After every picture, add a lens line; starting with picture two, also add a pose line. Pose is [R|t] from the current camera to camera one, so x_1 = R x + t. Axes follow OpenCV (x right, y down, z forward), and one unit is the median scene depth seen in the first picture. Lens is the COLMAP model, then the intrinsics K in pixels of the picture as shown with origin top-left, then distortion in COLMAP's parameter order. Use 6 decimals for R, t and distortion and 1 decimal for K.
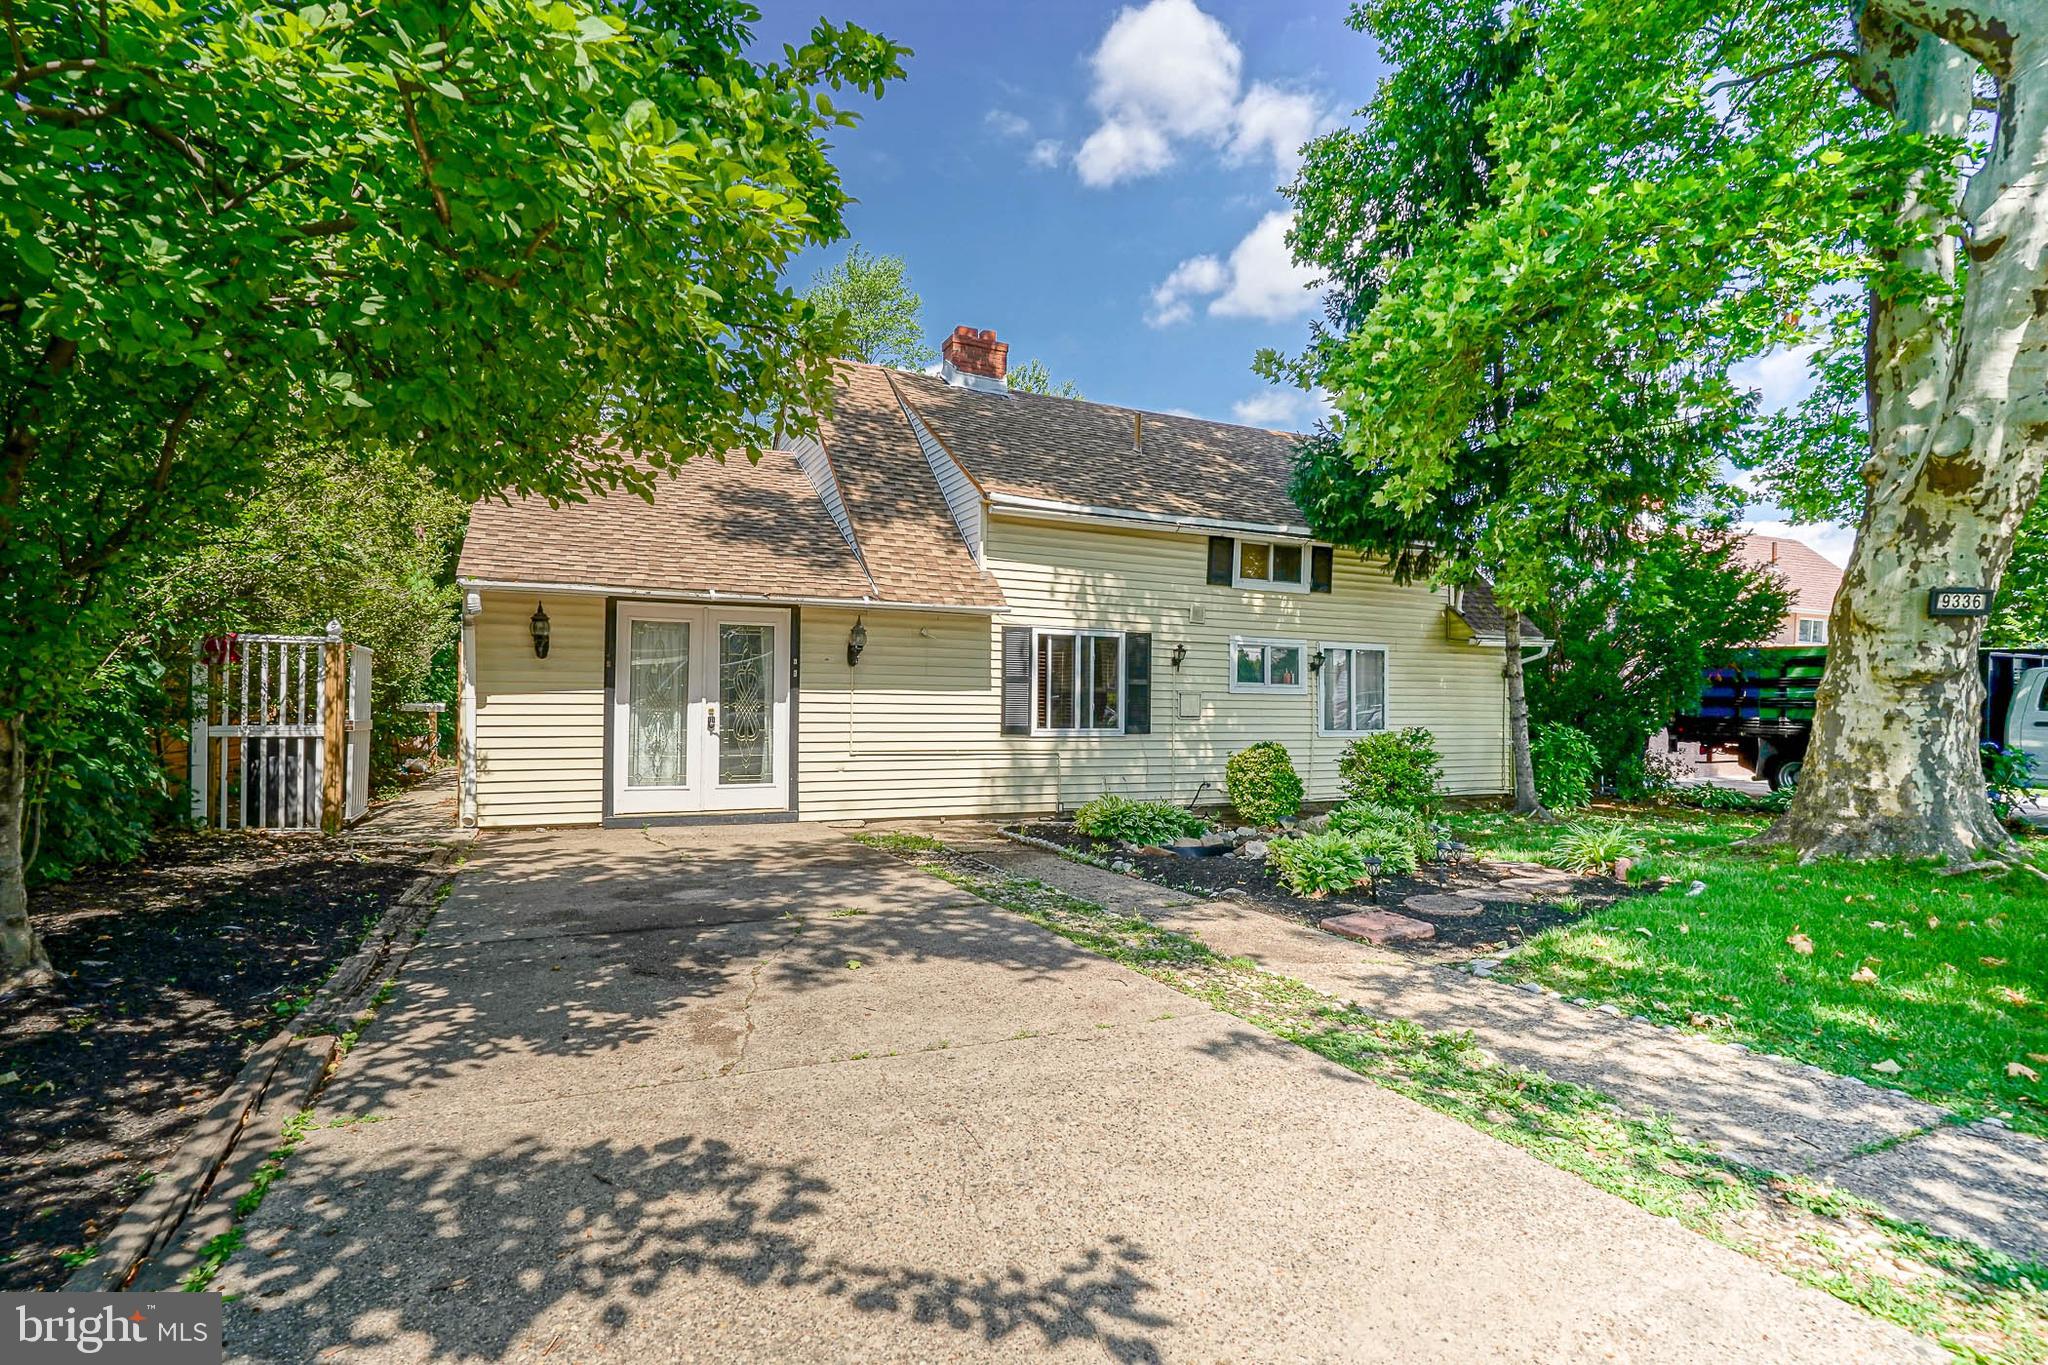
lens RADIAL K [[1021.0, 0, 1020.9], [0, 1021.0, 685.7], [0, 0, 1]] dist [-0.000975, -0.001513]
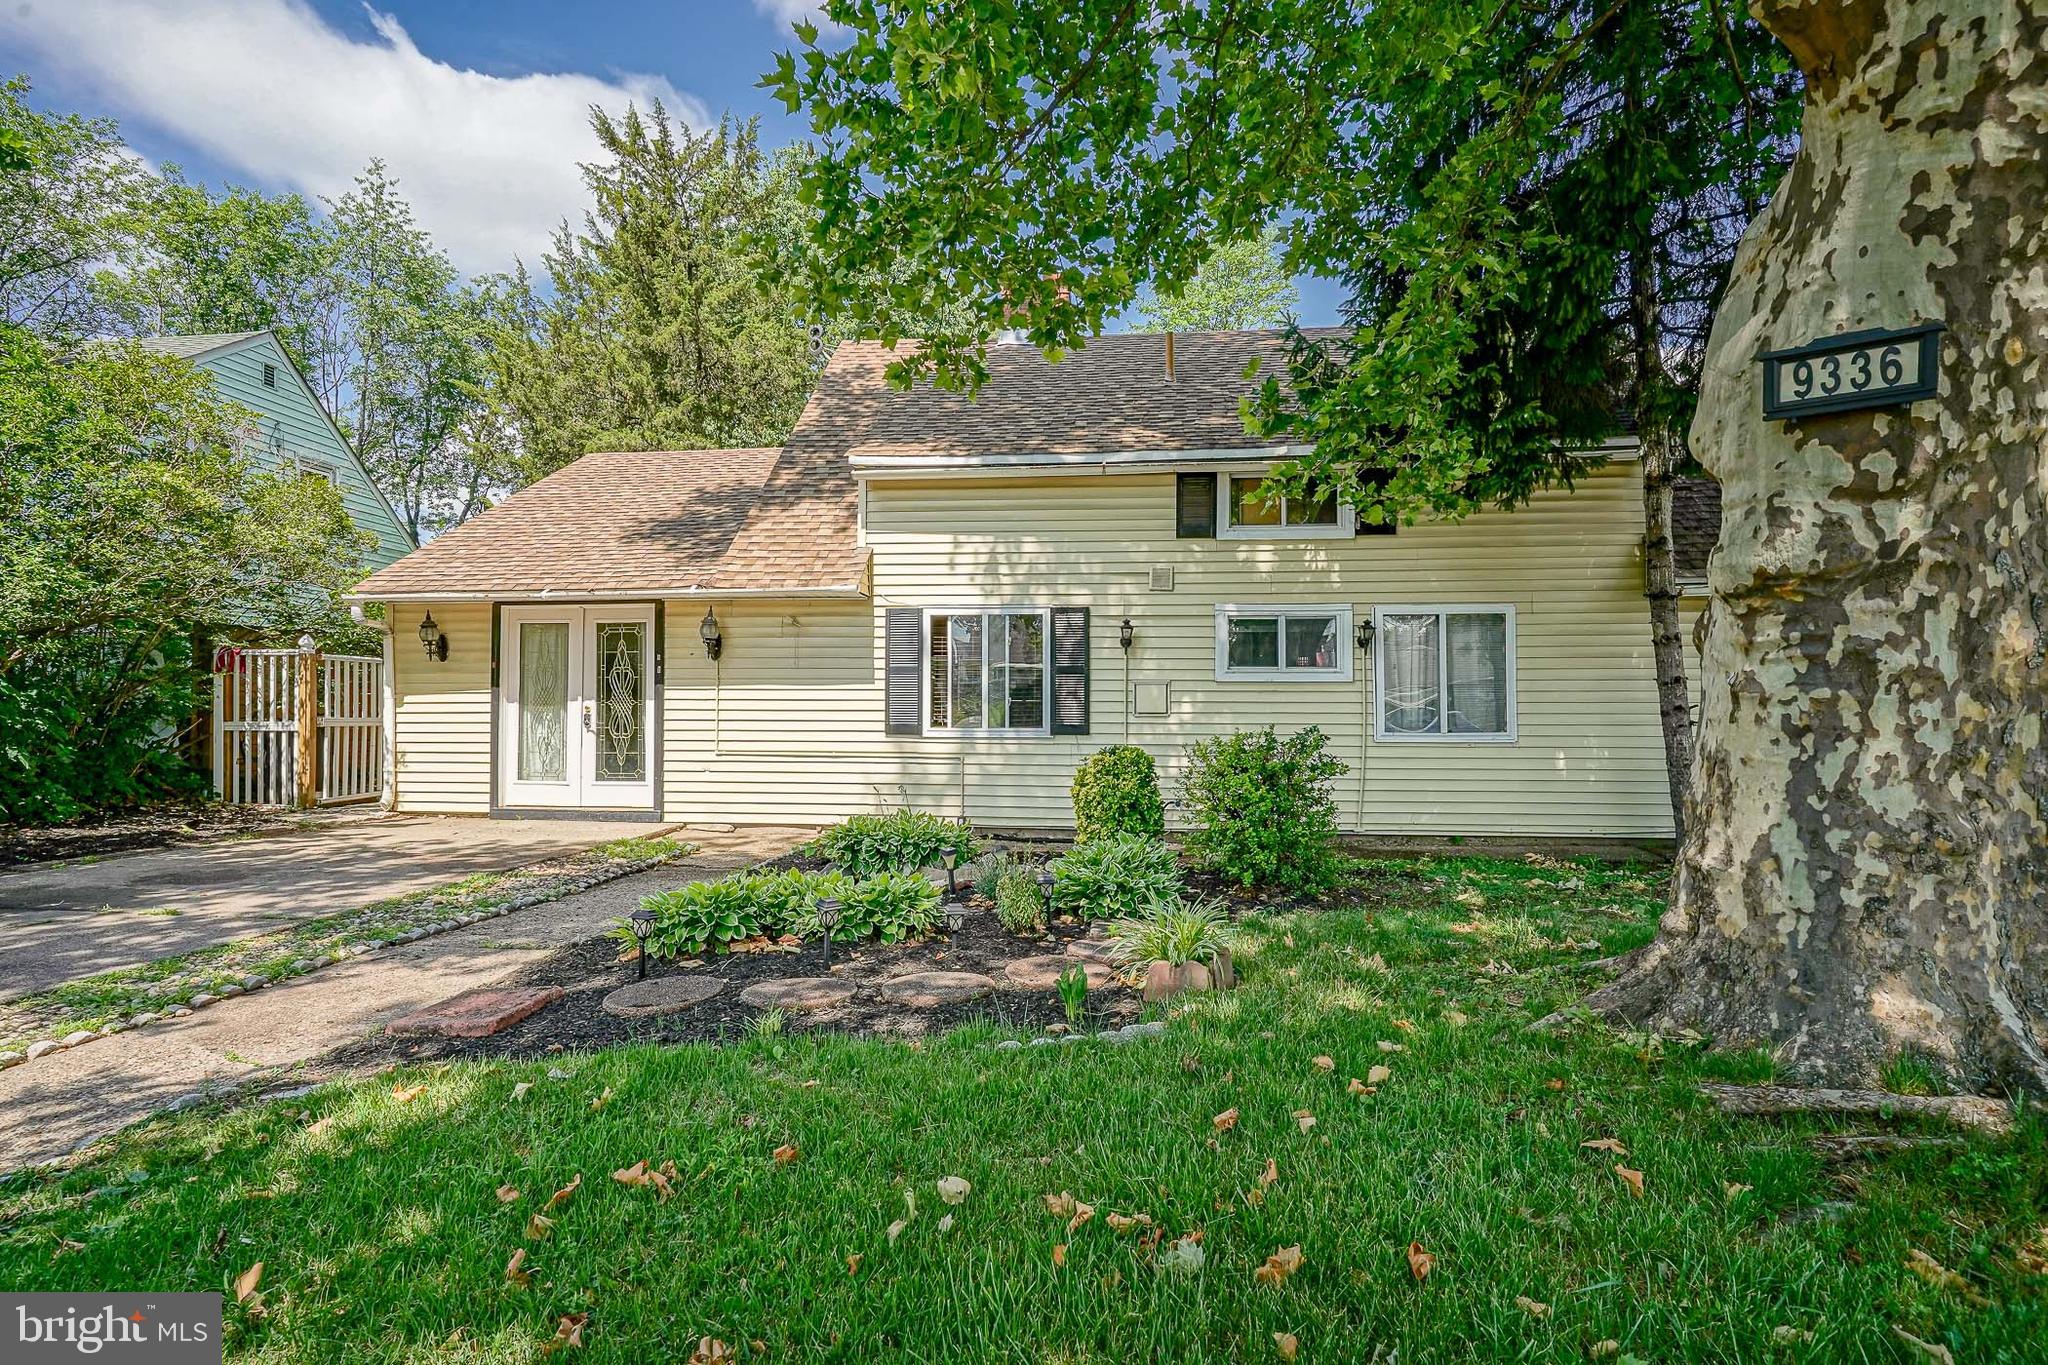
lens RADIAL K [[1021.0, 0, 1023.3], [0, 1021.0, 689.1], [0, 0, 1]] dist [-0.000975, -0.001513]
pose [[0.846989, -0.018269, -0.531296, 0.588901], [0.016572, 0.999831, -0.007961, 0.020209], [0.531351, -0.002062, 0.847149, 0.361043]]
